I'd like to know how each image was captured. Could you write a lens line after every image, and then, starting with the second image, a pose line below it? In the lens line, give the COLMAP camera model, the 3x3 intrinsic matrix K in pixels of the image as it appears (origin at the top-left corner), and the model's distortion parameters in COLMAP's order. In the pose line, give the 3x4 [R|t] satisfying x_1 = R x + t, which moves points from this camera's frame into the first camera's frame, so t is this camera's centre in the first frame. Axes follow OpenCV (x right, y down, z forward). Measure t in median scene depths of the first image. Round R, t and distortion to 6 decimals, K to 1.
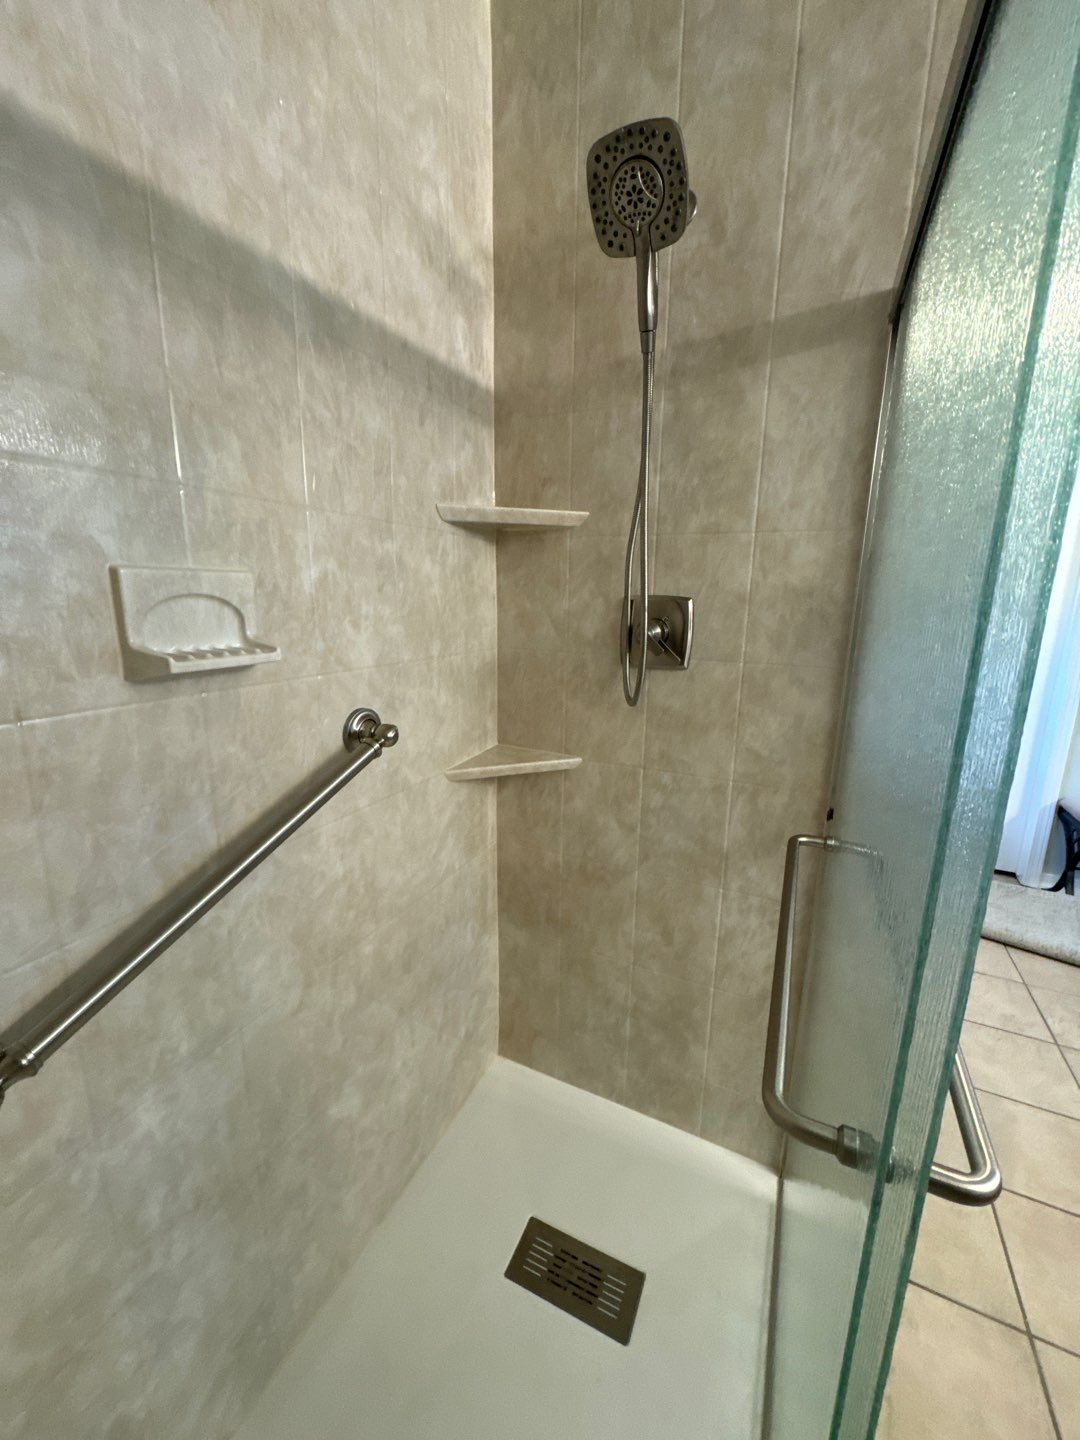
lens RADIAL K [[573.7, 0, 542.6], [0, 573.7, 719.5], [0, 0, 1]] dist [-0.004227, 0.001243]
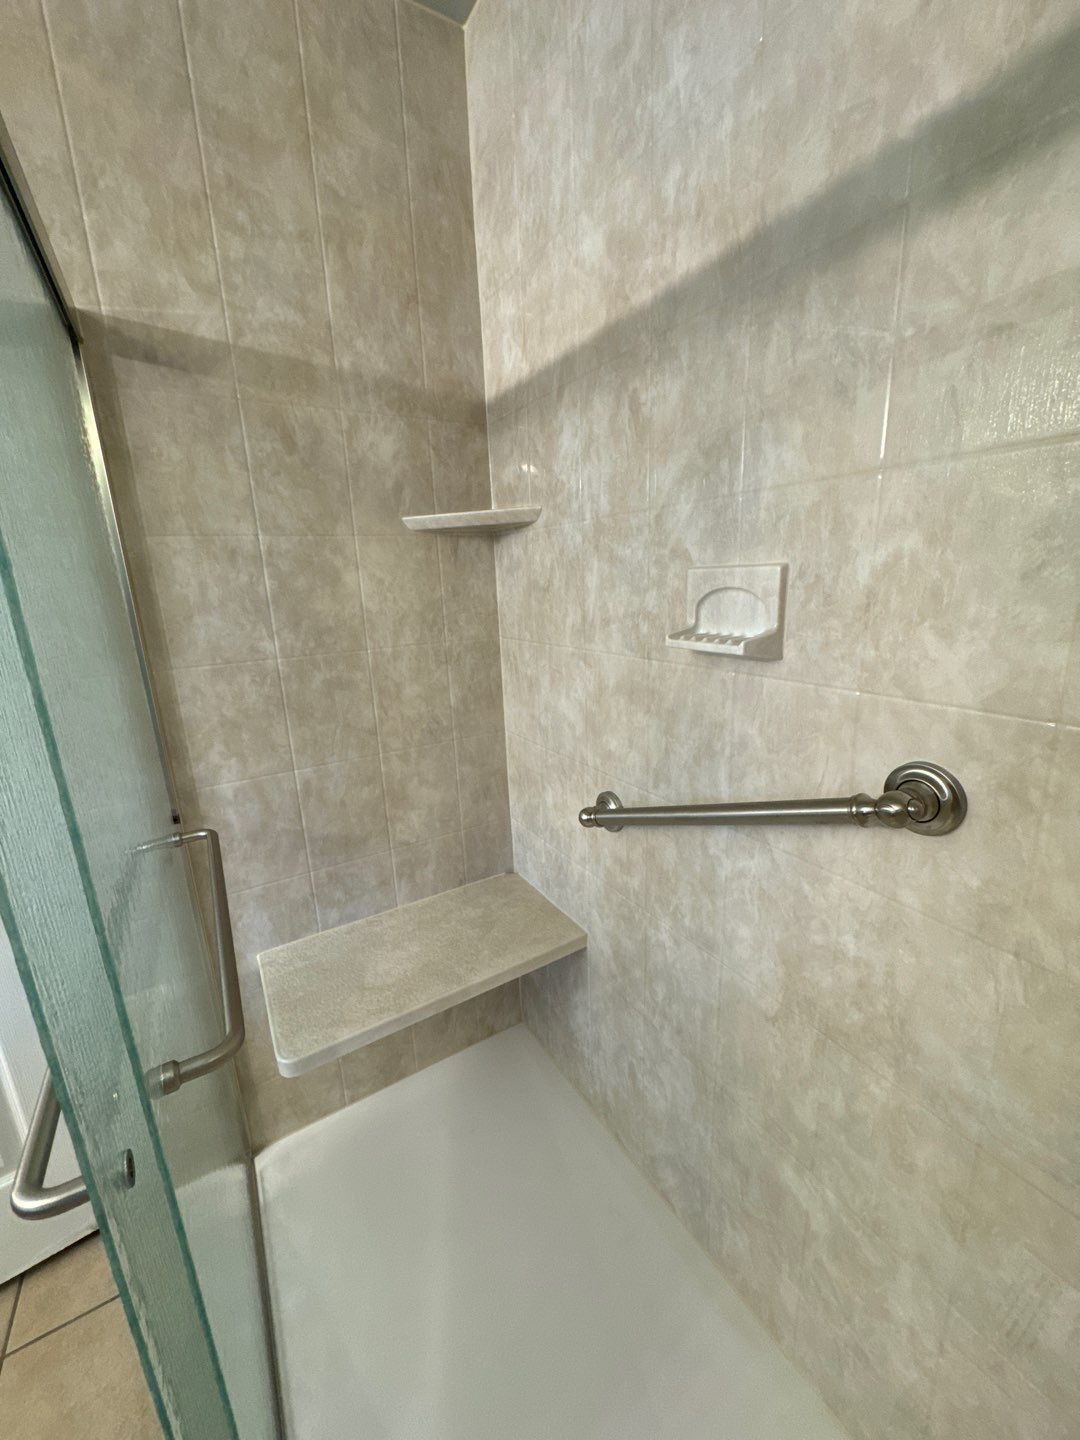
lens RADIAL K [[573.7, 0, 539.4], [0, 573.7, 719.9], [0, 0, 1]] dist [-0.004227, 0.001243]
pose [[-0.560253, 0.209272, -0.801450, 0.483656], [-0.145307, 0.927724, 0.343822, -0.248900], [0.815477, 0.309084, -0.489352, 1.060916]]
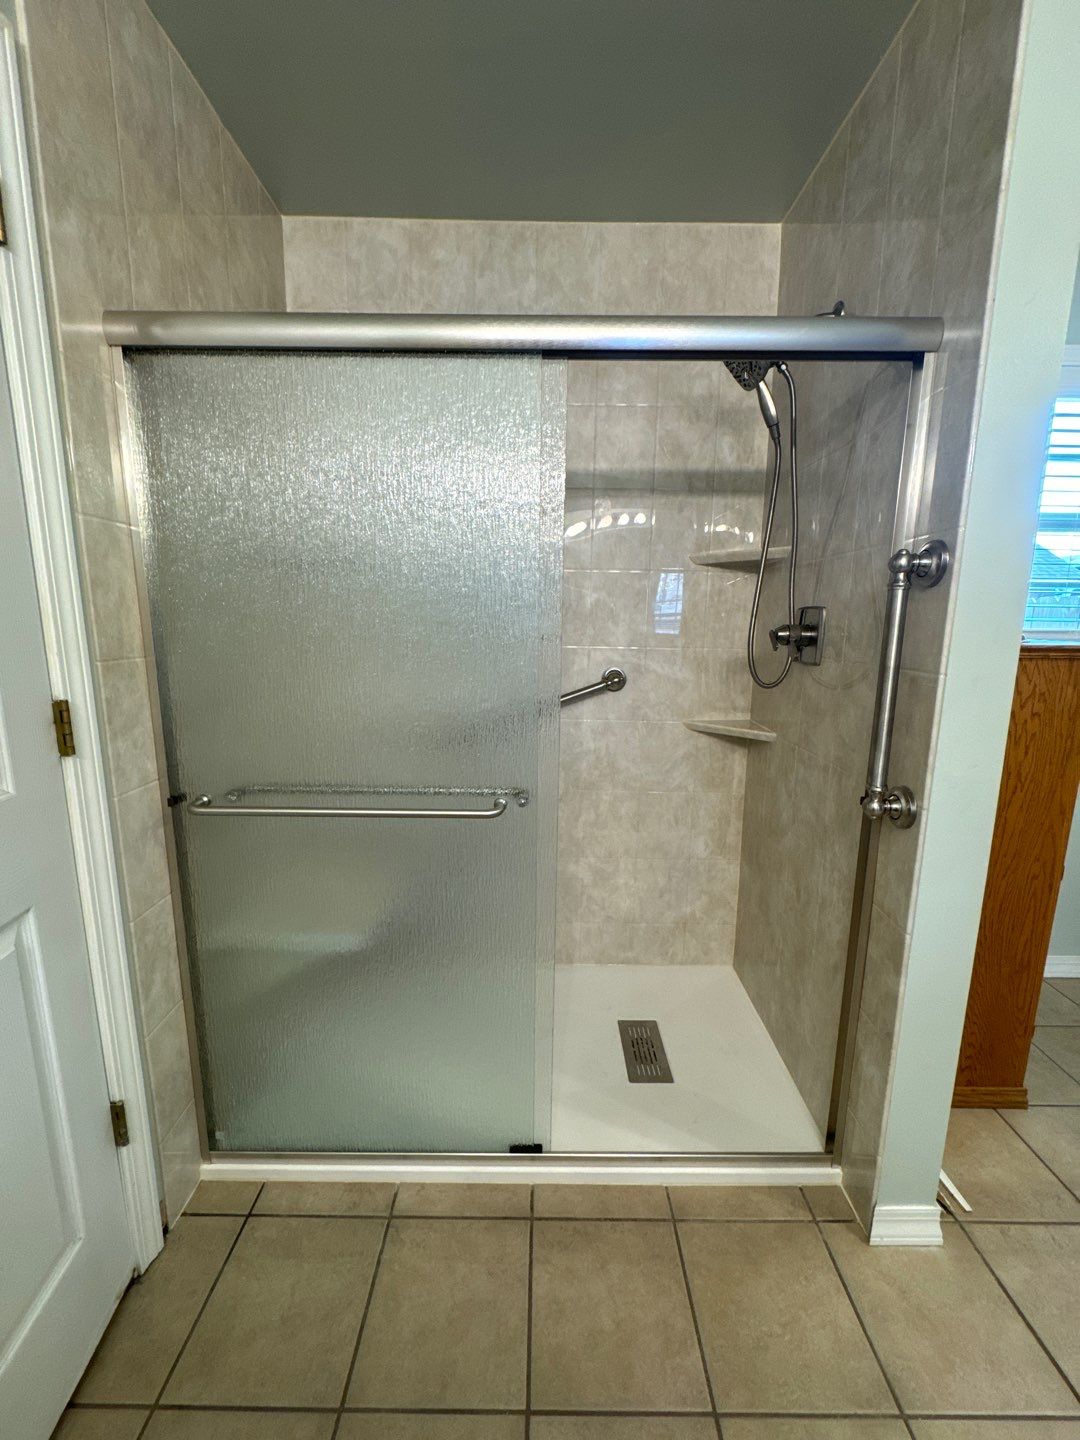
lens RADIAL K [[573.7, 0, 540.0], [0, 573.7, 718.5], [0, 0, 1]] dist [-0.004227, 0.001243]
pose [[0.421888, 0.146454, -0.894741, 1.513398], [-0.201001, 0.977418, 0.065211, 0.085900], [0.884087, 0.152332, 0.441798, -0.064953]]
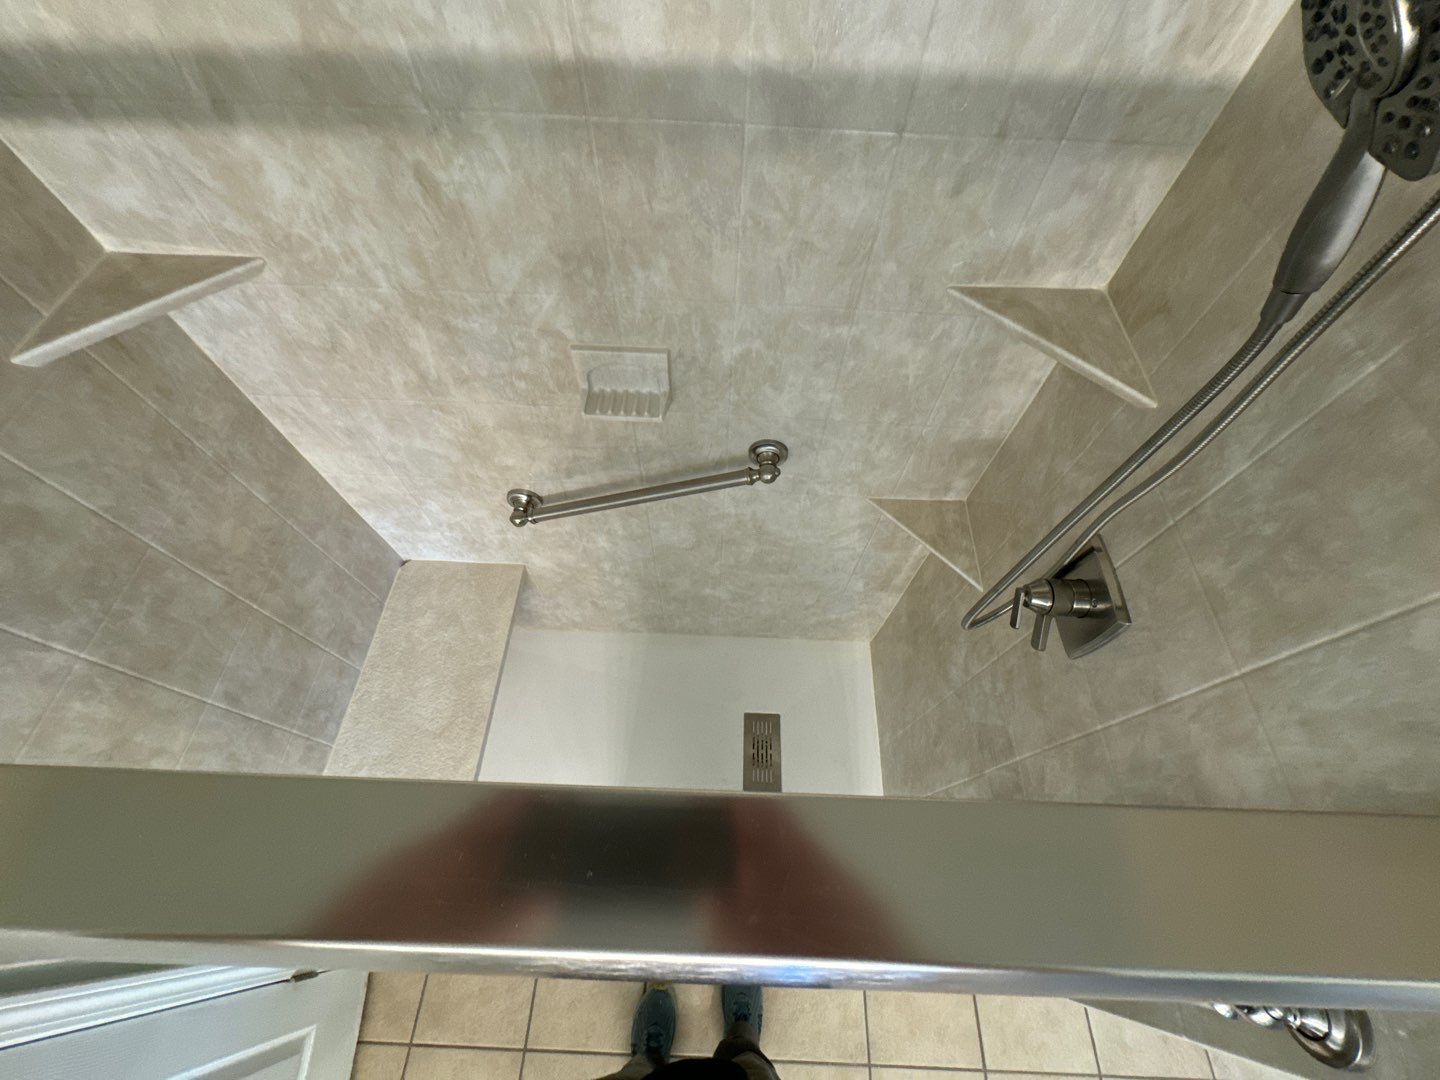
lens RADIAL K [[573.7, 0, 719.3], [0, 573.7, 542.1], [0, 0, 1]] dist [-0.004227, 0.001243]
pose [[0.389015, 0.789334, -0.474993, 0.419014], [-0.211463, 0.578351, 0.787905, -0.911744], [0.896633, -0.206063, 0.391903, 0.446285]]
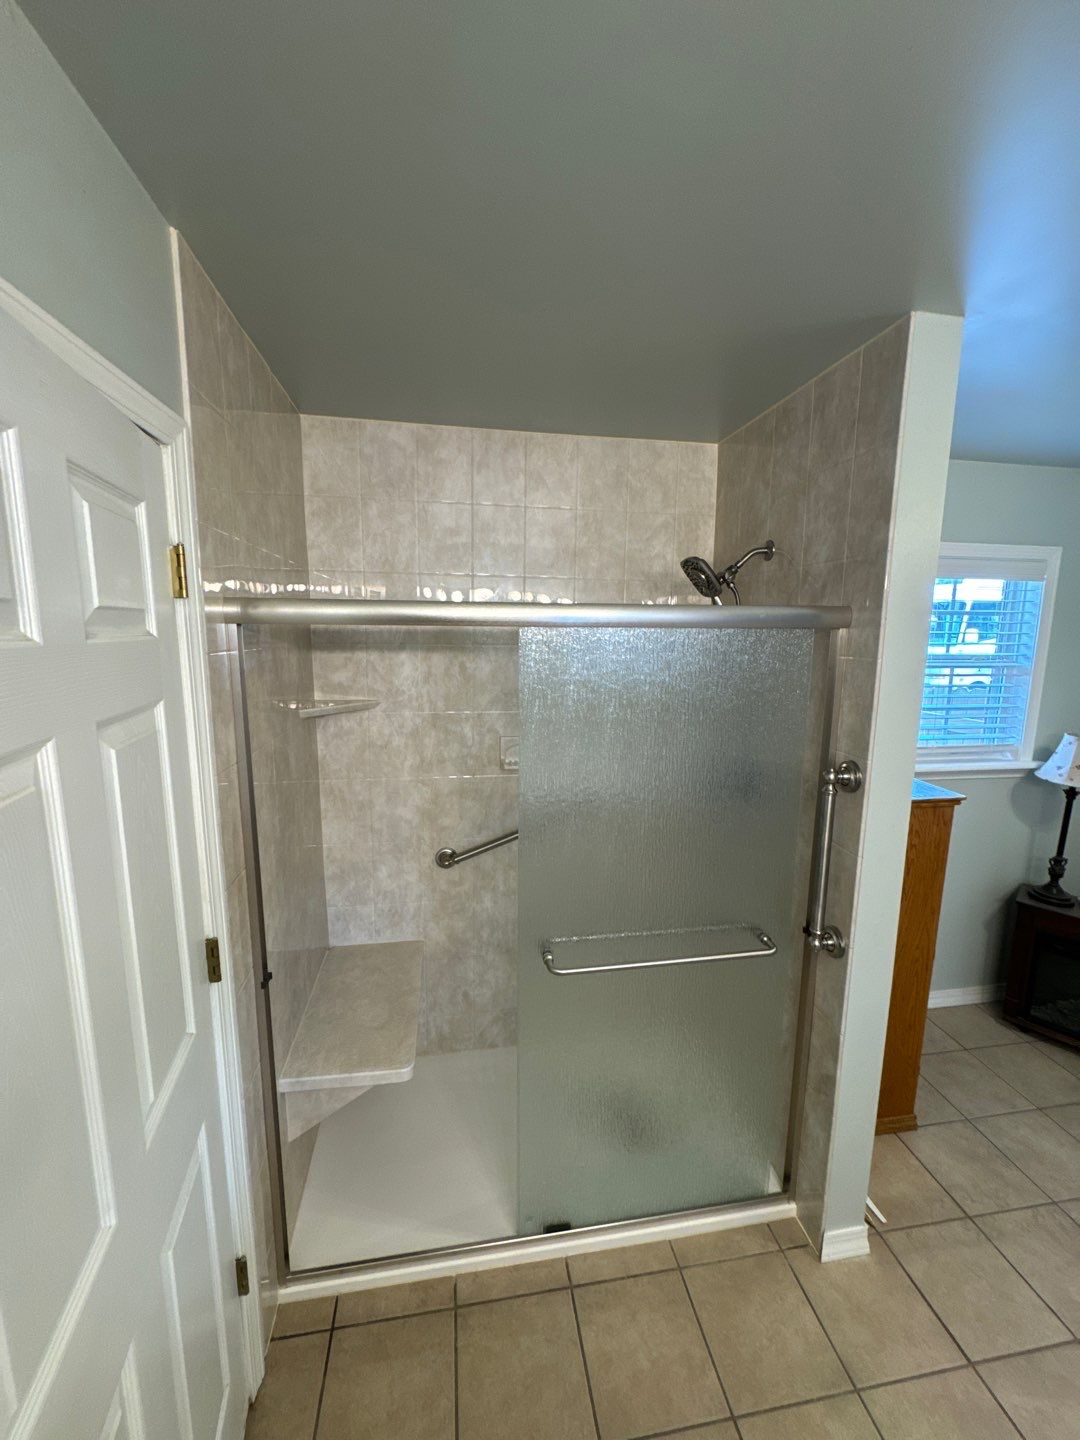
lens RADIAL K [[573.7, 0, 539.0], [0, 573.7, 717.7], [0, 0, 1]] dist [-0.004227, 0.001243]
pose [[0.561706, 0.119025, -0.818730, 1.594375], [-0.181187, 0.983272, 0.018640, -0.345976], [0.807253, 0.137873, 0.573876, -0.600737]]
